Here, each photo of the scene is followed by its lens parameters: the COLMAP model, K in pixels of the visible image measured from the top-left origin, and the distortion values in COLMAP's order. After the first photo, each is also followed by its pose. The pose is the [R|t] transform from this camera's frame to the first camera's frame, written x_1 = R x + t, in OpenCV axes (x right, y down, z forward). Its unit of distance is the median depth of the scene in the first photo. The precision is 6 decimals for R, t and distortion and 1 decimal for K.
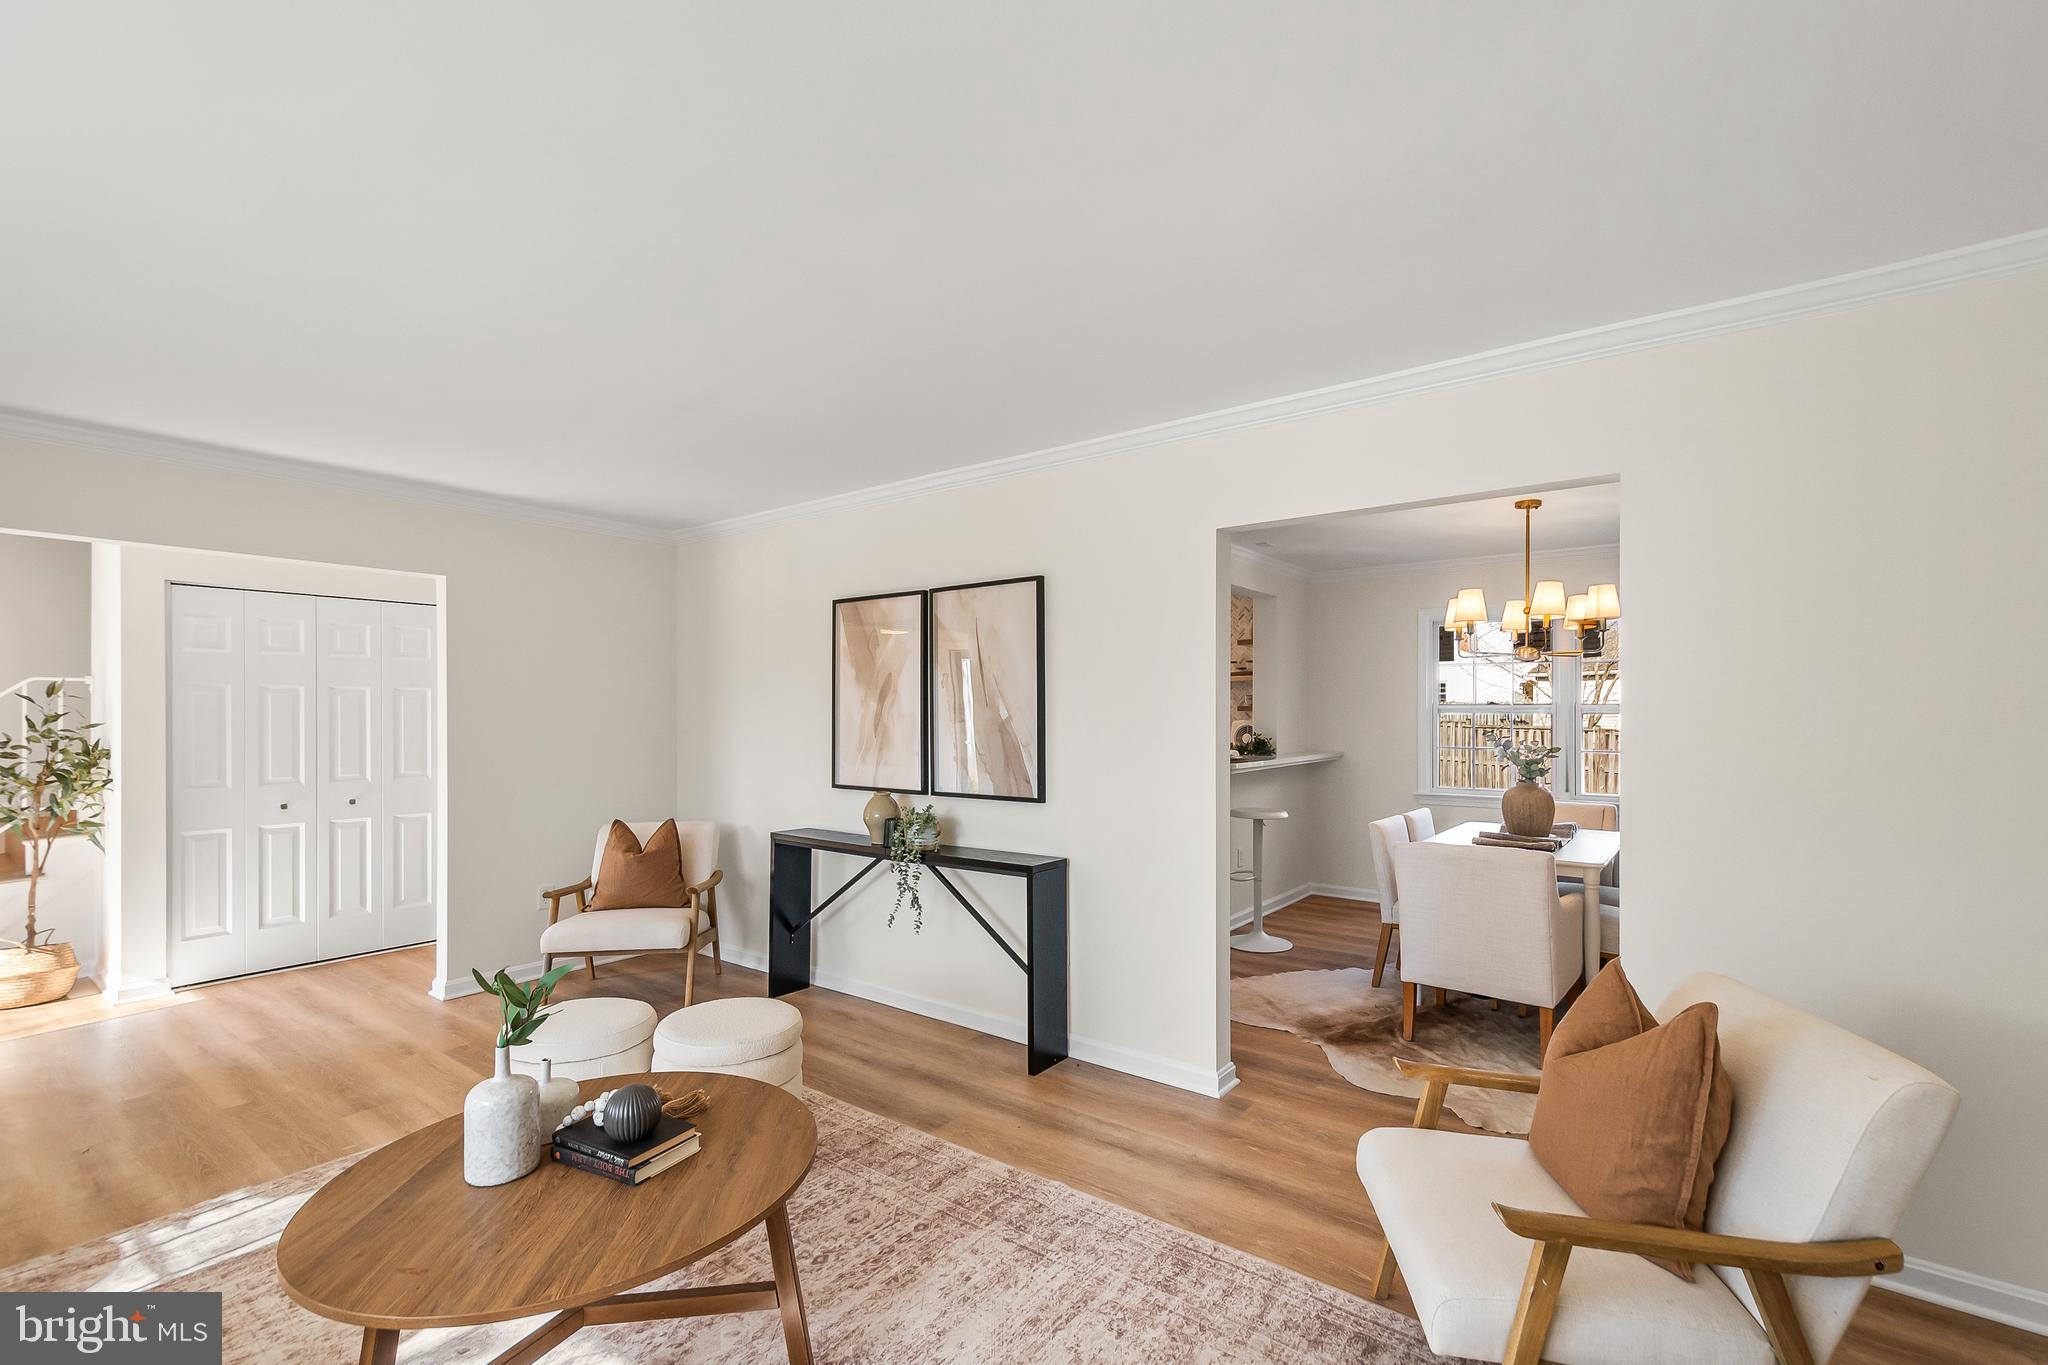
lens RADIAL K [[889.0, 0, 1040.1], [0, 889.0, 717.0], [0, 0, 1]] dist [0.004428, -0.000205]
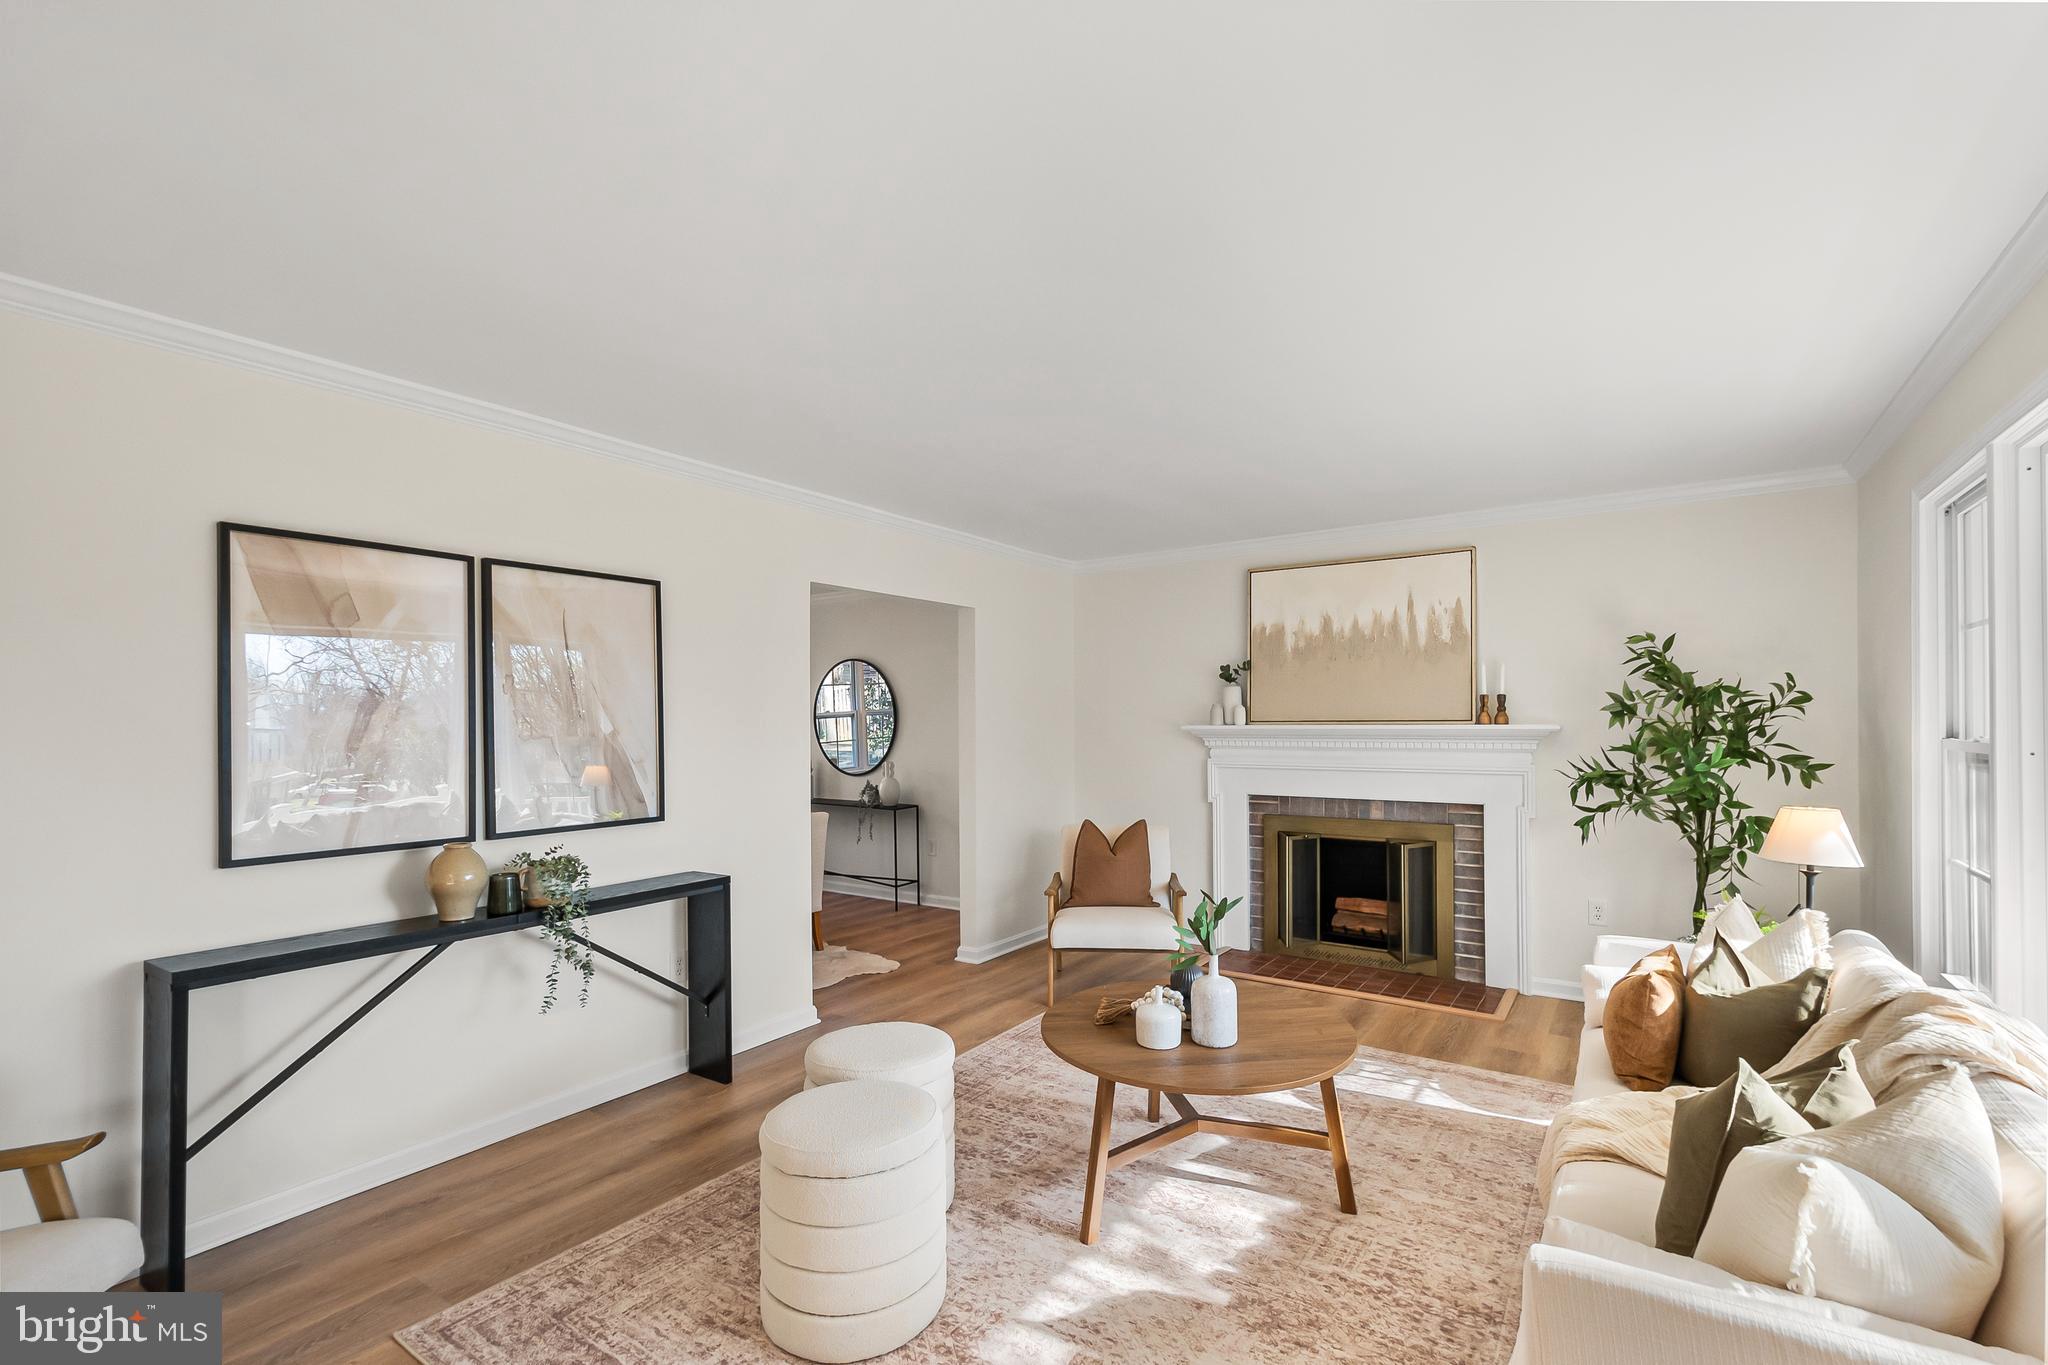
lens RADIAL K [[889.0, 0, 1040.1], [0, 889.0, 717.0], [0, 0, 1]] dist [0.004428, -0.000205]
pose [[-0.041336, 0.006186, 0.999126, -0.939421], [0.011495, 0.999918, -0.005715, -0.003990], [-0.999079, 0.011249, -0.041404, 0.618098]]
